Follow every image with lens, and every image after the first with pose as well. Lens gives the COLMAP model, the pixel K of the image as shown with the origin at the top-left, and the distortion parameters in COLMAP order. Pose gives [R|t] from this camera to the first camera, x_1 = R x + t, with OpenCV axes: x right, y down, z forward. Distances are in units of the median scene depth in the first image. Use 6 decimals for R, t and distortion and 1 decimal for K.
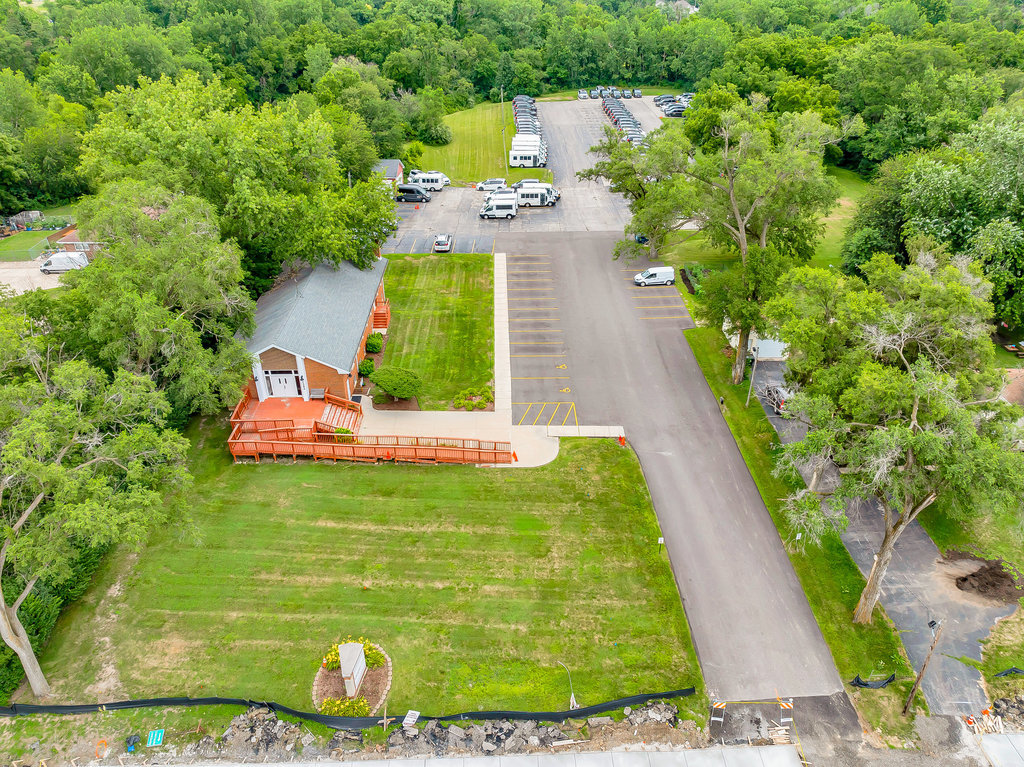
lens RADIAL K [[722.9, 0, 517.8], [0, 722.9, 377.4], [0, 0, 1]] dist [-0.040550, 0.001261]
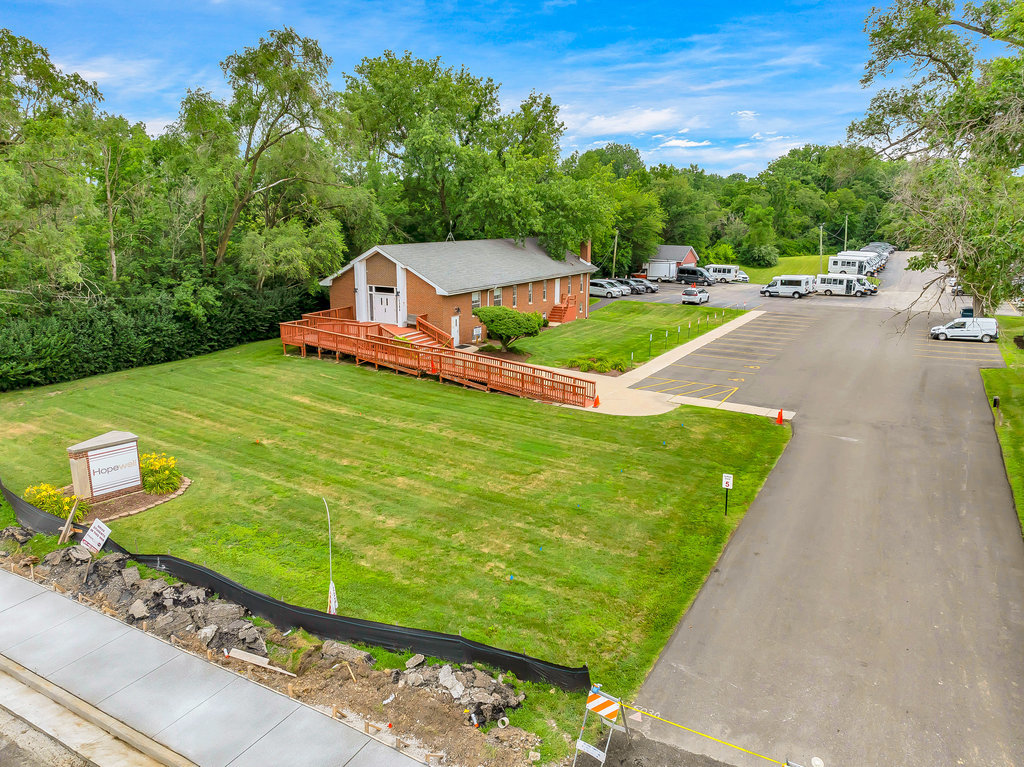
lens RADIAL K [[724.8, 0, 517.0], [0, 724.8, 387.1], [0, 0, 1]] dist [-0.037592, -0.003880]
pose [[0.856960, 0.128790, -0.499032, 0.173131], [-0.269098, 0.937620, -0.220126, 0.173108], [0.439552, 0.322928, 0.838160, 0.275081]]
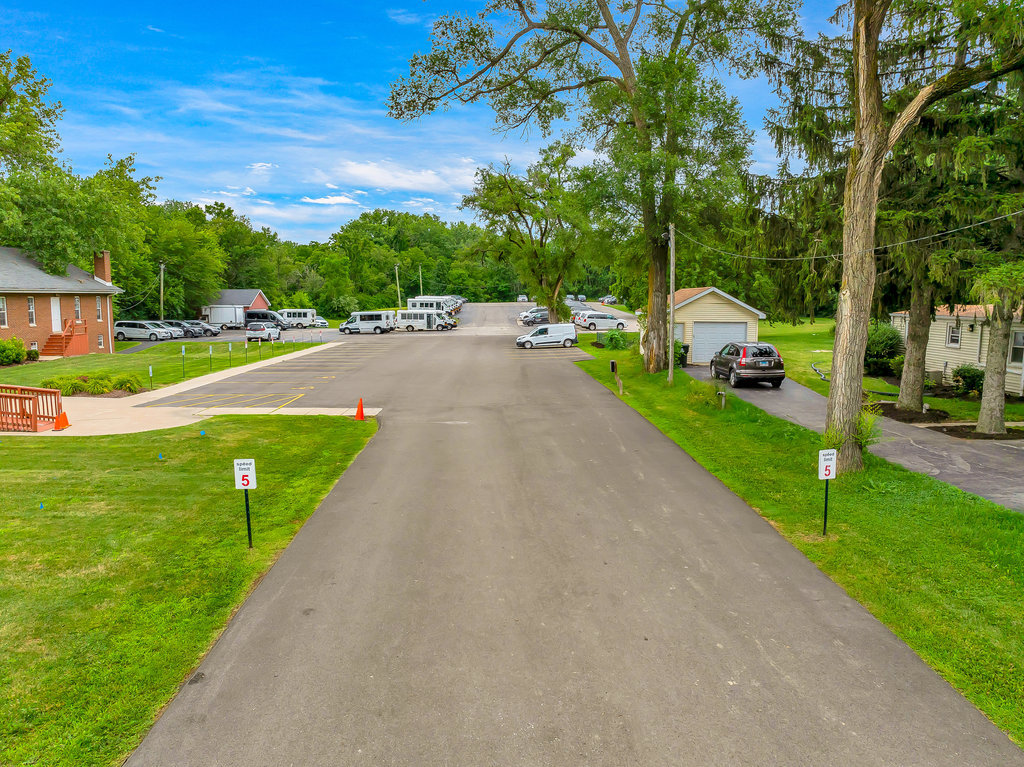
lens RADIAL K [[722.9, 0, 517.8], [0, 722.9, 377.4], [0, 0, 1]] dist [-0.040550, 0.001261]
pose [[0.999918, 0.001497, 0.012746, 0.157023], [0.003845, 0.912593, -0.408852, 0.162090], [-0.012244, 0.408867, 0.912512, 0.425085]]
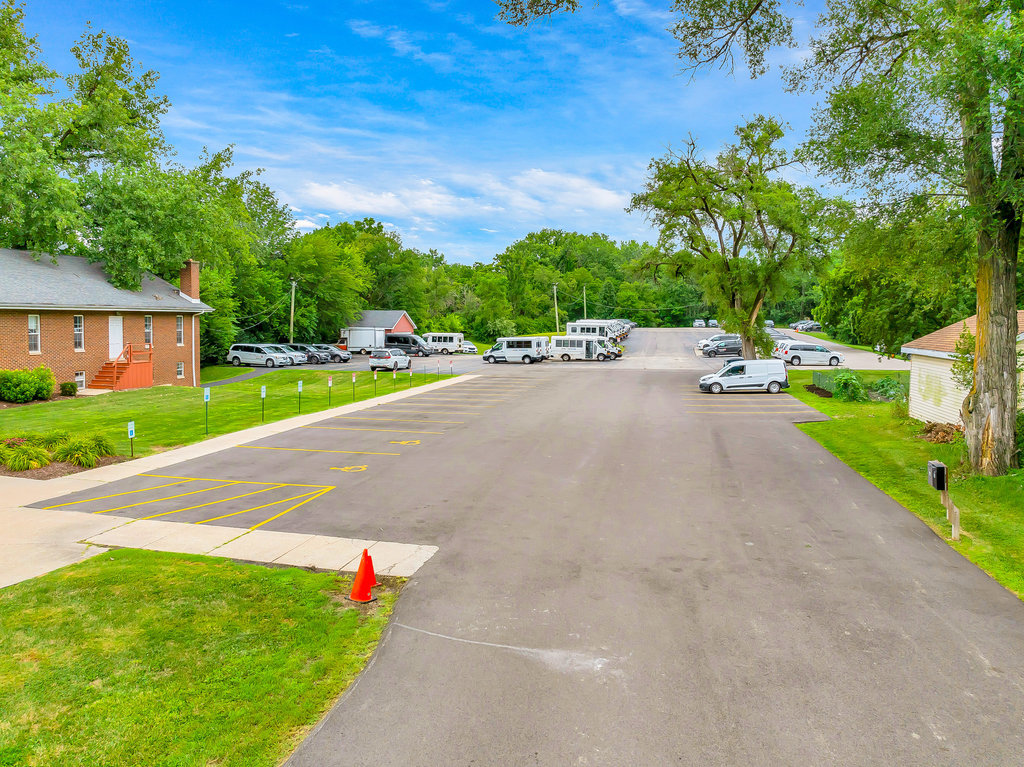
lens RADIAL K [[726.2, 0, 517.2], [0, 726.2, 374.2], [0, 0, 1]] dist [-0.032722, -0.007792]
pose [[0.975518, 0.027239, -0.218227, 0.150979], [-0.121021, 0.895030, -0.429273, 0.078807], [0.183627, 0.445174, 0.876414, 0.566716]]
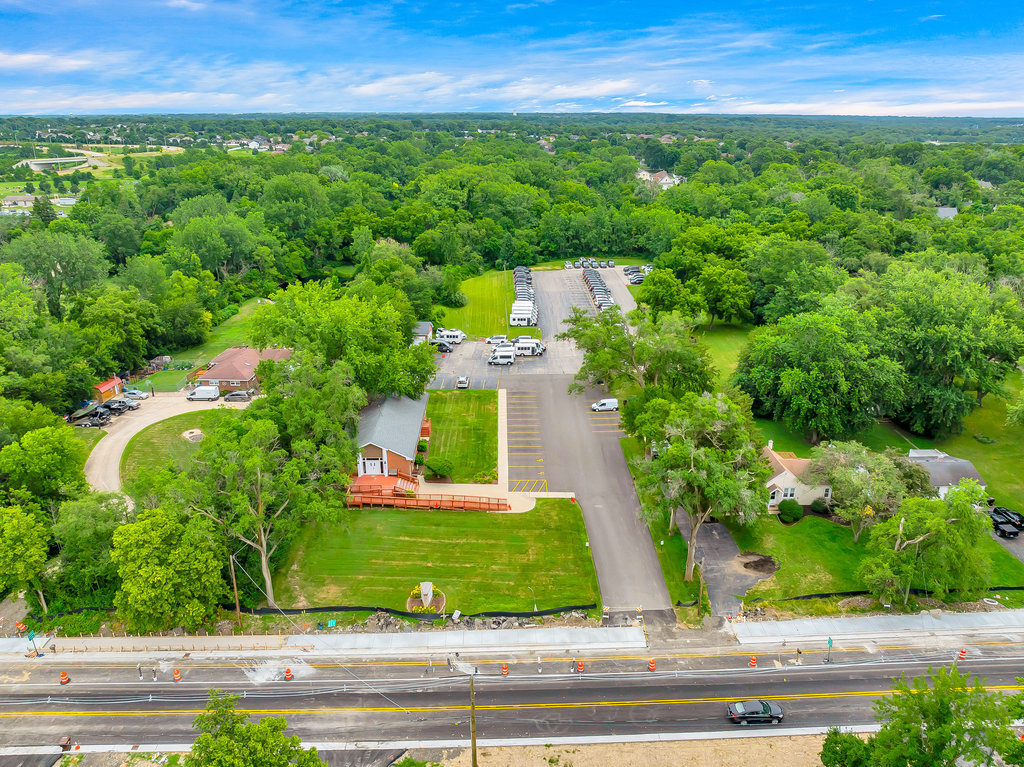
lens RADIAL K [[724.8, 0, 517.0], [0, 724.8, 387.1], [0, 0, 1]] dist [-0.037592, -0.003880]
pose [[0.999981, 0.003389, -0.005234, 0.014538], [-0.004217, 0.985881, -0.167393, 0.077146], [0.004593, 0.167412, 0.985876, -0.498873]]
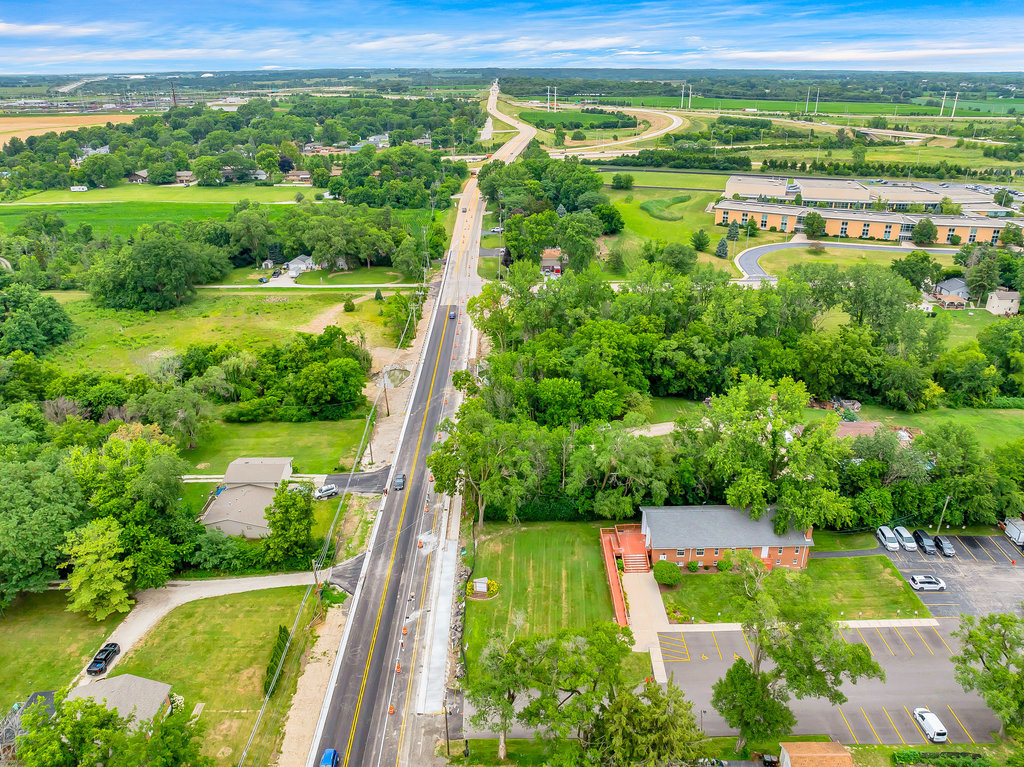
lens RADIAL K [[722.9, 0, 517.8], [0, 722.9, 377.4], [0, 0, 1]] dist [-0.040550, 0.001261]
pose [[-0.015187, 0.384569, -0.922971, 0.933215], [-0.499856, 0.796535, 0.340112, -0.577838], [0.865975, 0.466518, 0.180132, 0.102529]]
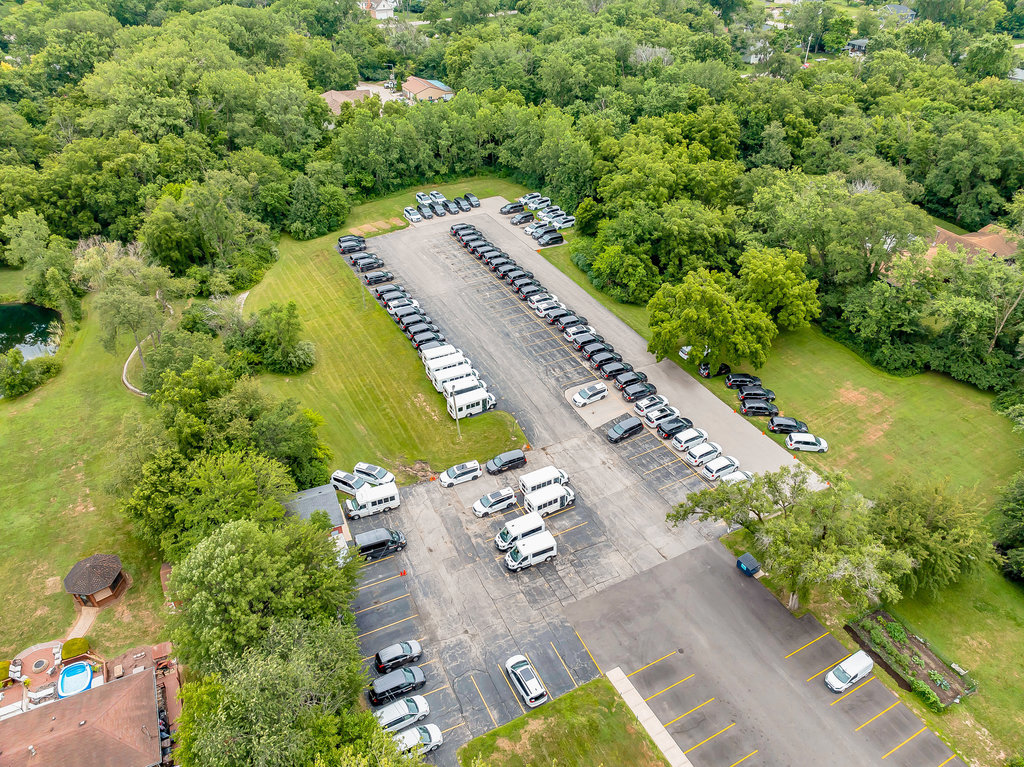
lens RADIAL K [[722.9, 0, 517.8], [0, 722.9, 377.4], [0, 0, 1]] dist [-0.040550, 0.001261]
pose [[0.889299, -0.252489, 0.381308, -0.336160], [0.223708, 0.967385, 0.118829, -0.617622], [-0.398875, -0.020373, 0.916779, 0.460851]]
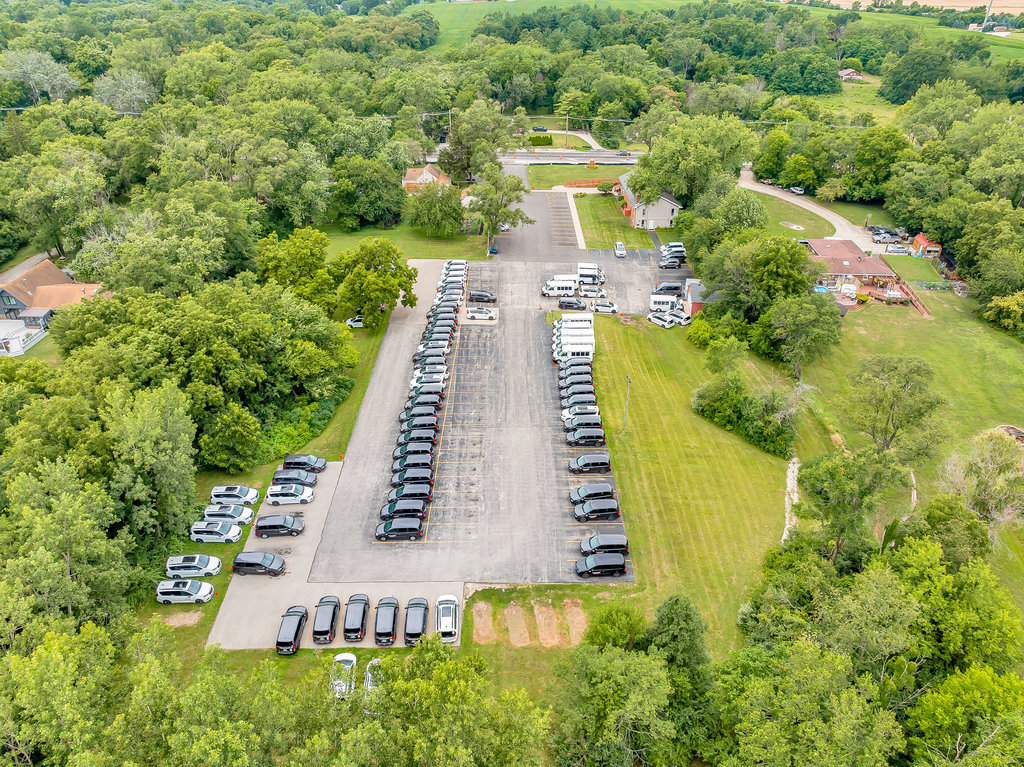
lens RADIAL K [[722.9, 0, 517.8], [0, 722.9, 377.4], [0, 0, 1]] dist [-0.040550, 0.001261]
pose [[-0.999874, -0.010892, 0.011565, 0.114013], [0.004986, 0.476034, 0.879413, -1.660644], [-0.015084, 0.879359, -0.475920, 2.297495]]
